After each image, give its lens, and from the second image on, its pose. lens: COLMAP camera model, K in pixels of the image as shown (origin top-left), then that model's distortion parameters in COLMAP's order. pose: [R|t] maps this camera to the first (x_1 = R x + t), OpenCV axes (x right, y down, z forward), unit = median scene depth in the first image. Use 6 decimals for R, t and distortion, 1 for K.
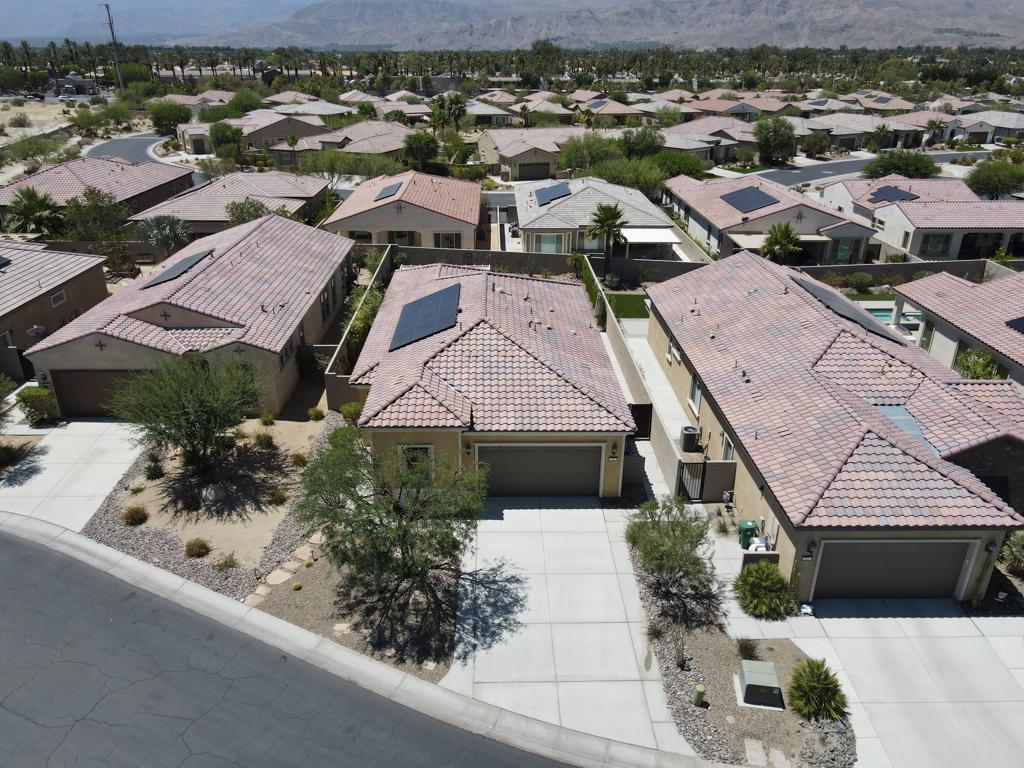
lens RADIAL K [[751.0, 0, 507.4], [0, 751.0, 383.8], [0, 0, 1]] dist [0.008021, 0.017970]
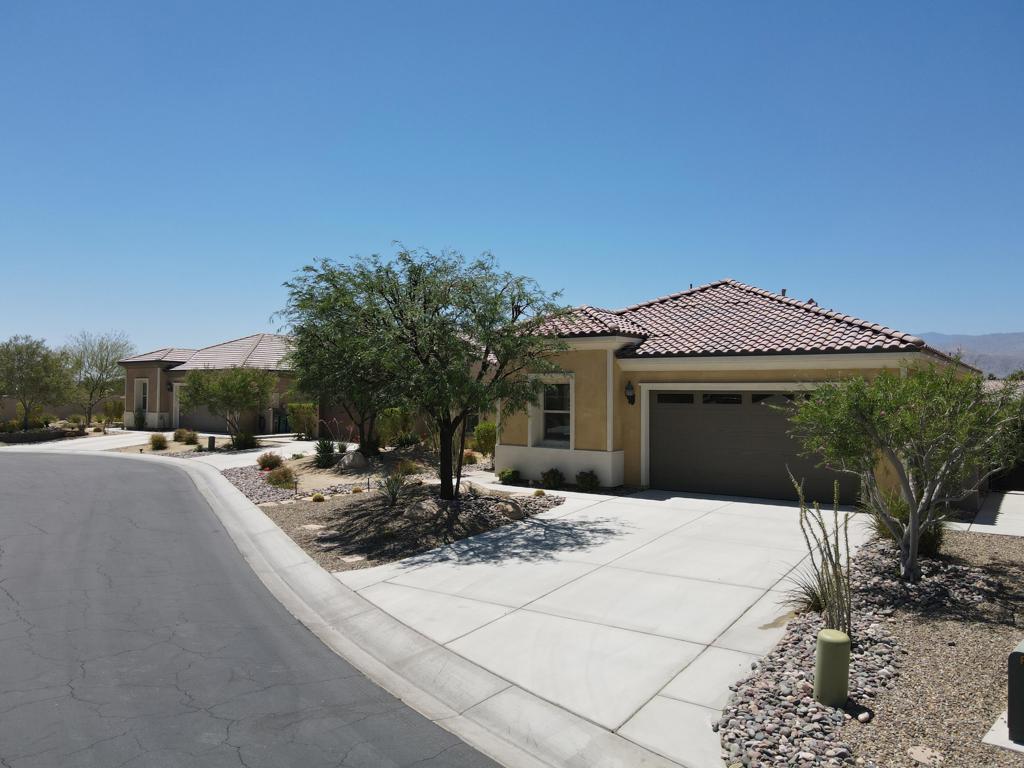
lens RADIAL K [[751.0, 0, 506.3], [0, 751.0, 383.7], [0, 0, 1]] dist [0.008021, 0.017970]
pose [[0.804623, -0.021572, -0.593394, 0.254858], [-0.228901, 0.910832, -0.343495, 0.338027], [0.547892, 0.412212, 0.727939, 0.487714]]
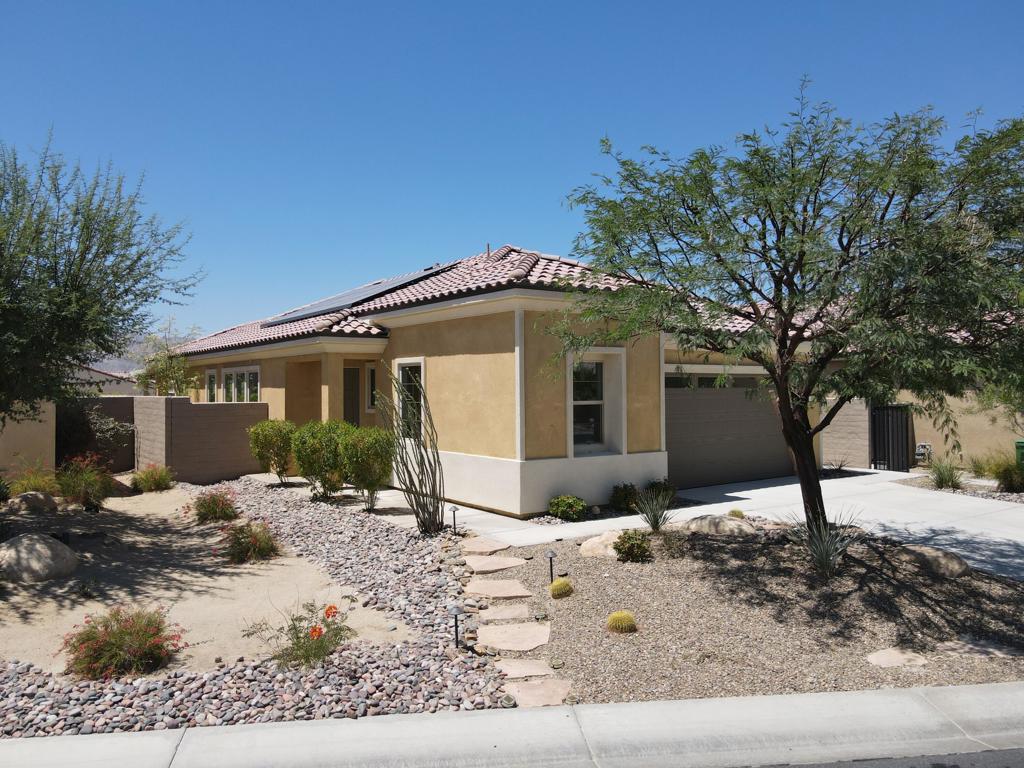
lens RADIAL K [[751.0, 0, 511.6], [0, 751.0, 386.1], [0, 0, 1]] dist [0.008021, 0.017970]
pose [[0.822660, -0.015596, 0.568320, -0.432727], [0.248072, 0.909292, -0.334139, 0.247524], [-0.511557, 0.415866, 0.751907, 0.691725]]
